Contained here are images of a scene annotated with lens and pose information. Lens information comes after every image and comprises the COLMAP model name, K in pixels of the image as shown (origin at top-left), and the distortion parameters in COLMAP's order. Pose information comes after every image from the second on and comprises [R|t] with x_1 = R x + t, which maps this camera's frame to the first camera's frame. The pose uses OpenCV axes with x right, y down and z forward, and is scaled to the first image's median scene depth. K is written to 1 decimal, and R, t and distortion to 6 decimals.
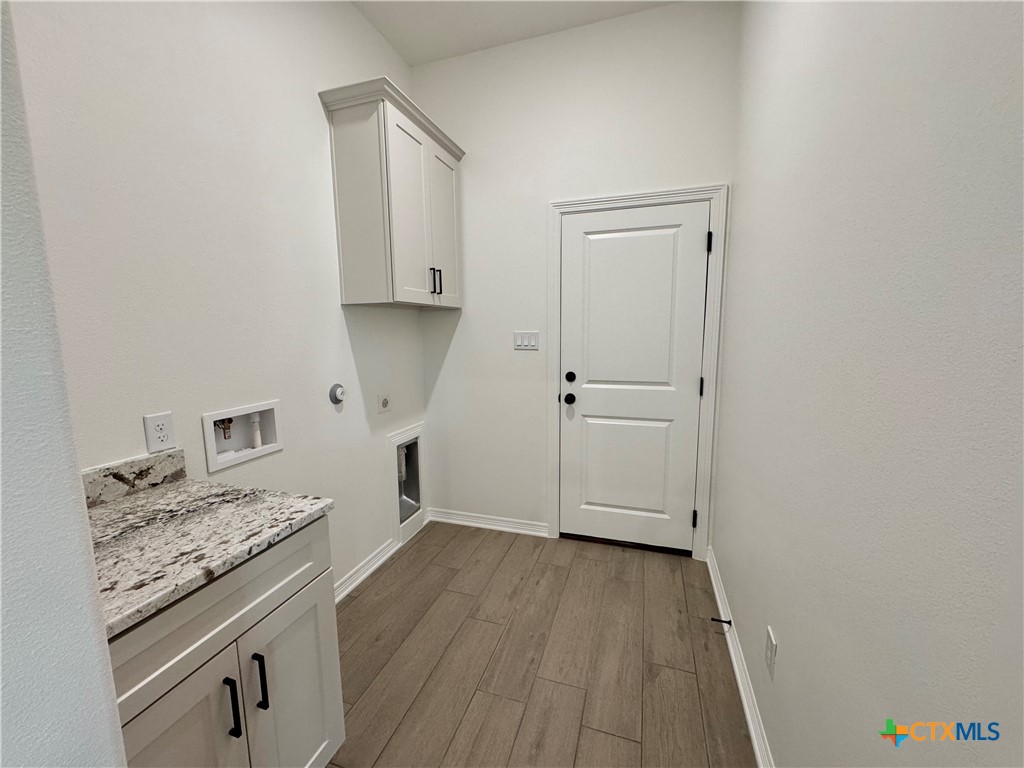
lens RADIAL K [[408.3, 0, 511.7], [0, 408.3, 383.1], [0, 0, 1]] dist [-0.002604, 0.000693]
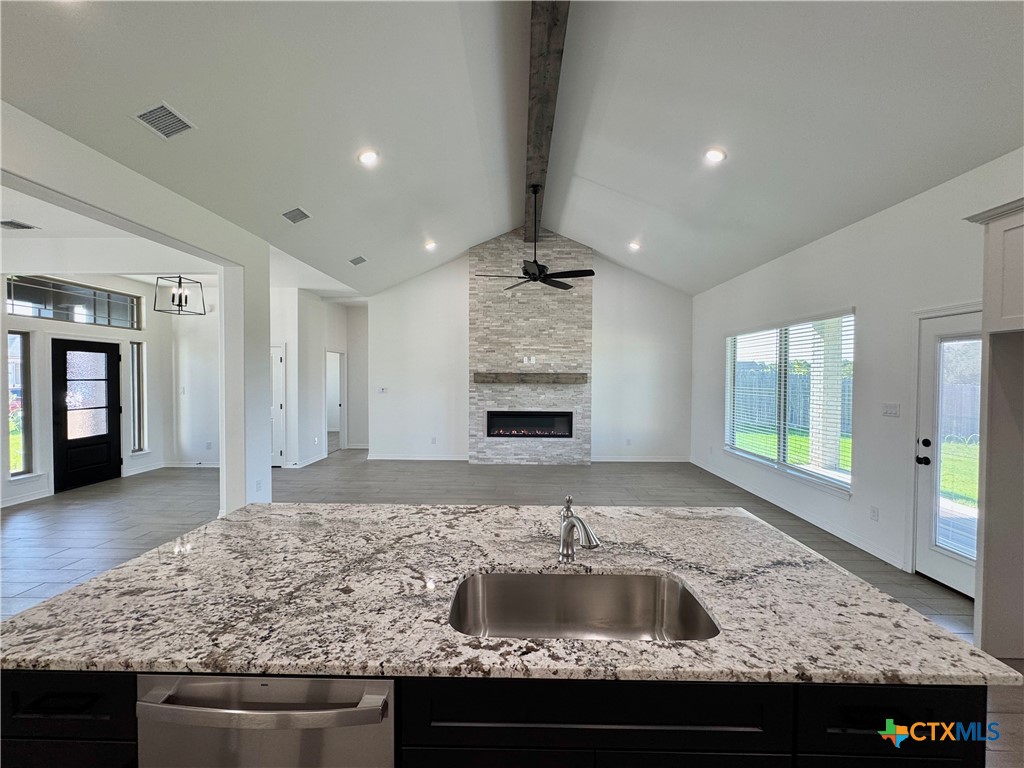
lens RADIAL K [[408.3, 0, 511.6], [0, 408.3, 384.7], [0, 0, 1]] dist [-0.002604, 0.000693]
pose [[0.293754, 0.033811, -0.955283, 0.957438], [-0.132722, 0.991137, -0.005732, -0.015541], [0.946622, 0.128471, 0.295637, -0.599437]]
